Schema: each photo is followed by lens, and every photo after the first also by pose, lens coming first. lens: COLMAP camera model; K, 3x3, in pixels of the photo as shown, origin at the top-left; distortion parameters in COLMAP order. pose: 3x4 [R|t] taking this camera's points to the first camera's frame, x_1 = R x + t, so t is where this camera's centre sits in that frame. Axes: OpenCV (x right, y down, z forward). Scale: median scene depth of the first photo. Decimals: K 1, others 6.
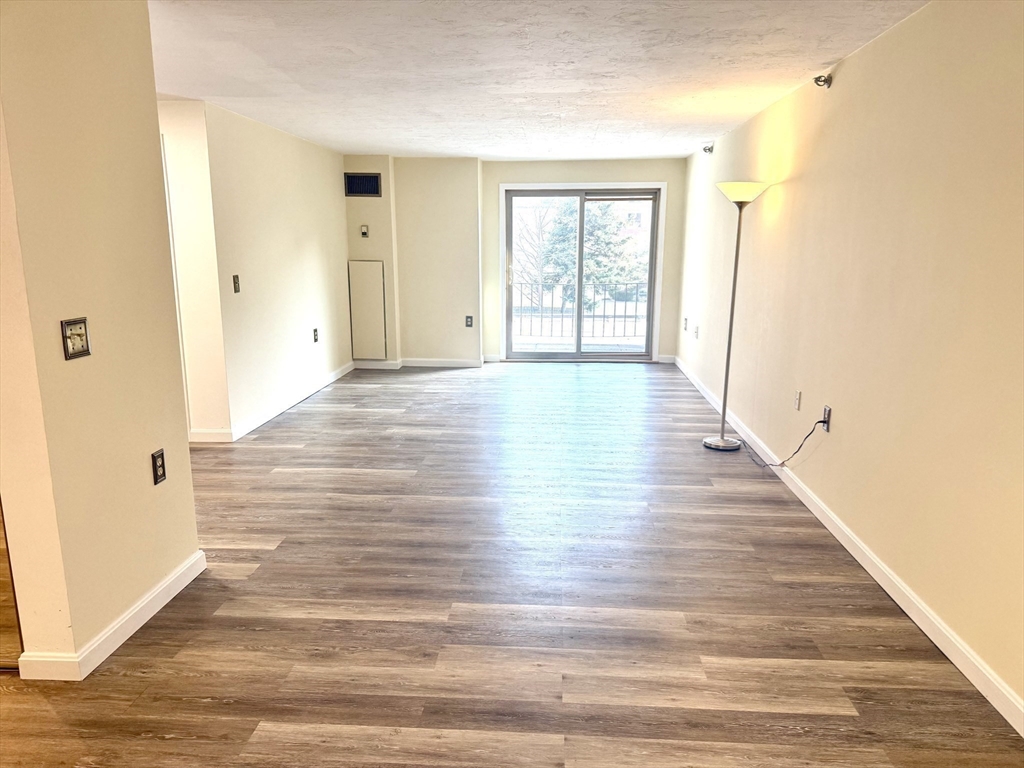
lens RADIAL K [[697.8, 0, 514.0], [0, 697.8, 390.8], [0, 0, 1]] dist [-0.005673, -0.005217]
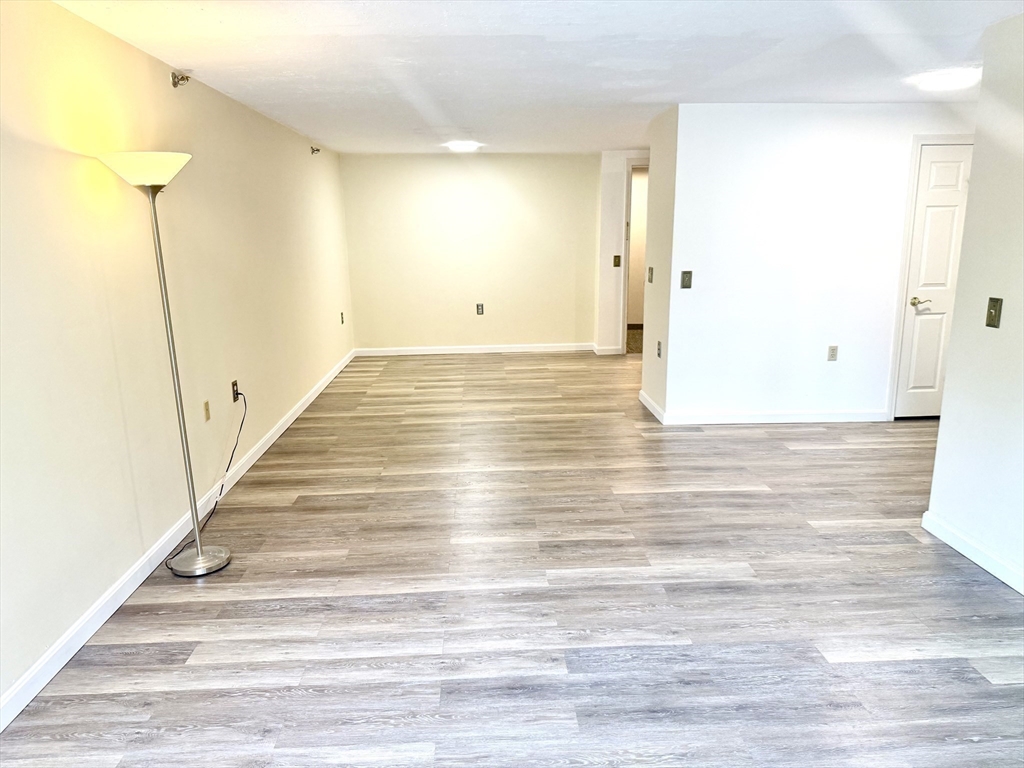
lens RADIAL K [[697.8, 0, 512.1], [0, 697.8, 379.2], [0, 0, 1]] dist [-0.005673, -0.005217]
pose [[-0.993084, 0.032168, -0.112915, 0.086084], [-0.016110, 0.915300, 0.402451, -0.365392], [0.116297, 0.401487, -0.908451, 1.662647]]
